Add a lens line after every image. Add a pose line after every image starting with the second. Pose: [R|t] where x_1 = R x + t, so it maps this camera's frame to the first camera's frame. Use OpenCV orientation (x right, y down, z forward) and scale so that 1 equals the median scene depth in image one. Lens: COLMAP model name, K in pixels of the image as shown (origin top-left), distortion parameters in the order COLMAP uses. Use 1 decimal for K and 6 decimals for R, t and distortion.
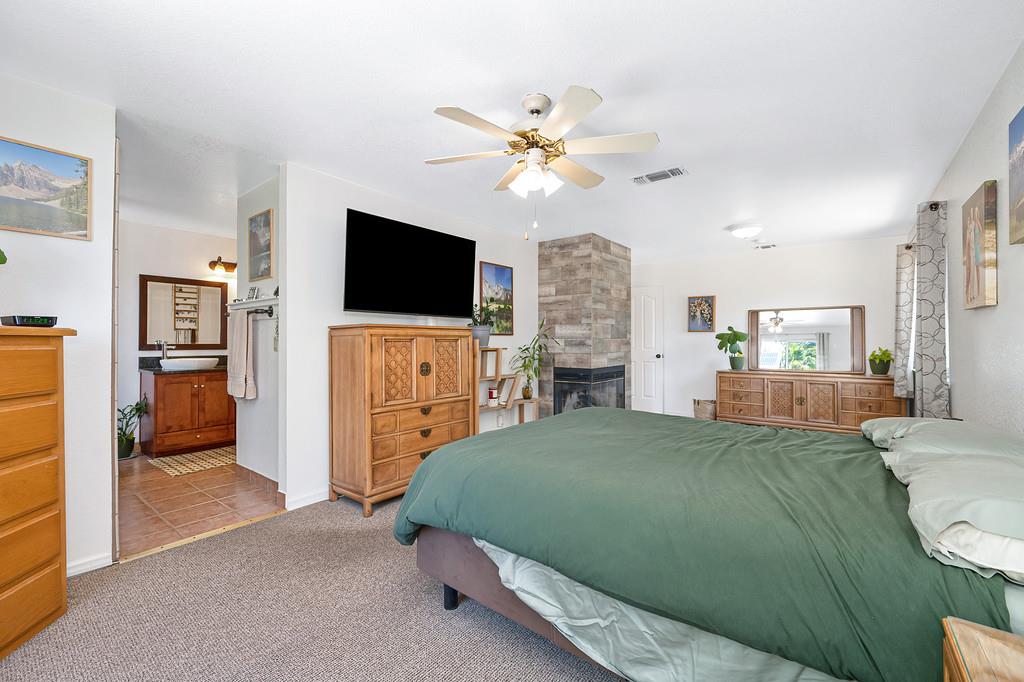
lens RADIAL K [[428.4, 0, 514.1], [0, 428.4, 341.2], [0, 0, 1]] dist [0.000299, -0.000012]
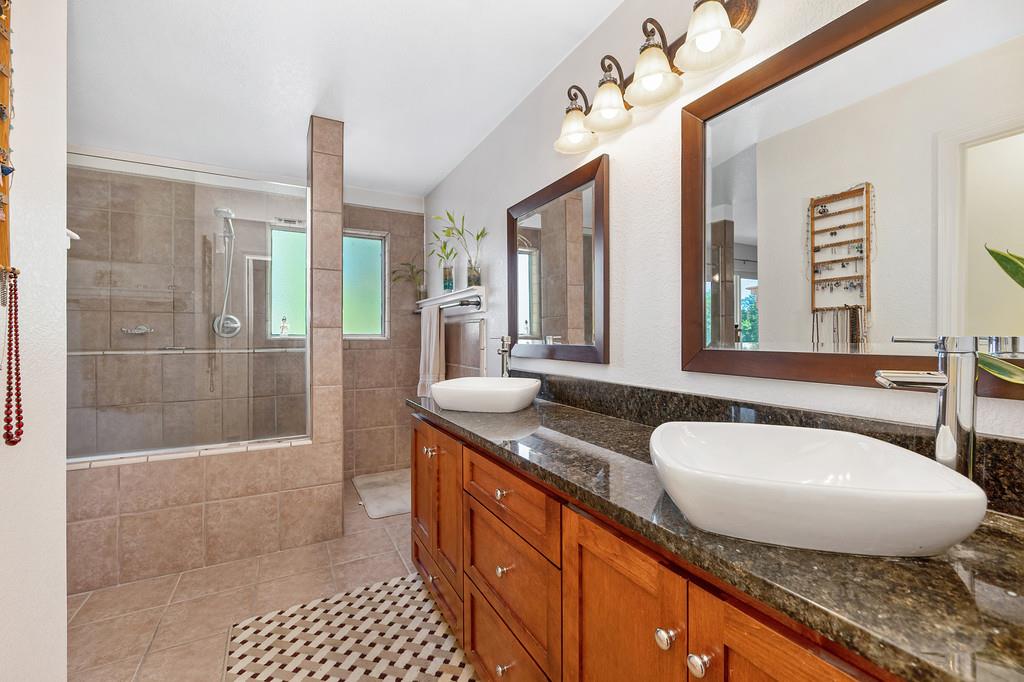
lens RADIAL K [[428.4, 0, 512.5], [0, 428.4, 337.7], [0, 0, 1]] dist [0.000299, -0.000012]
pose [[-0.405999, 0.002840, -0.913869, -0.291952], [-0.000727, 0.999994, 0.003430, -0.002882], [0.913873, 0.002057, -0.405995, 0.893579]]
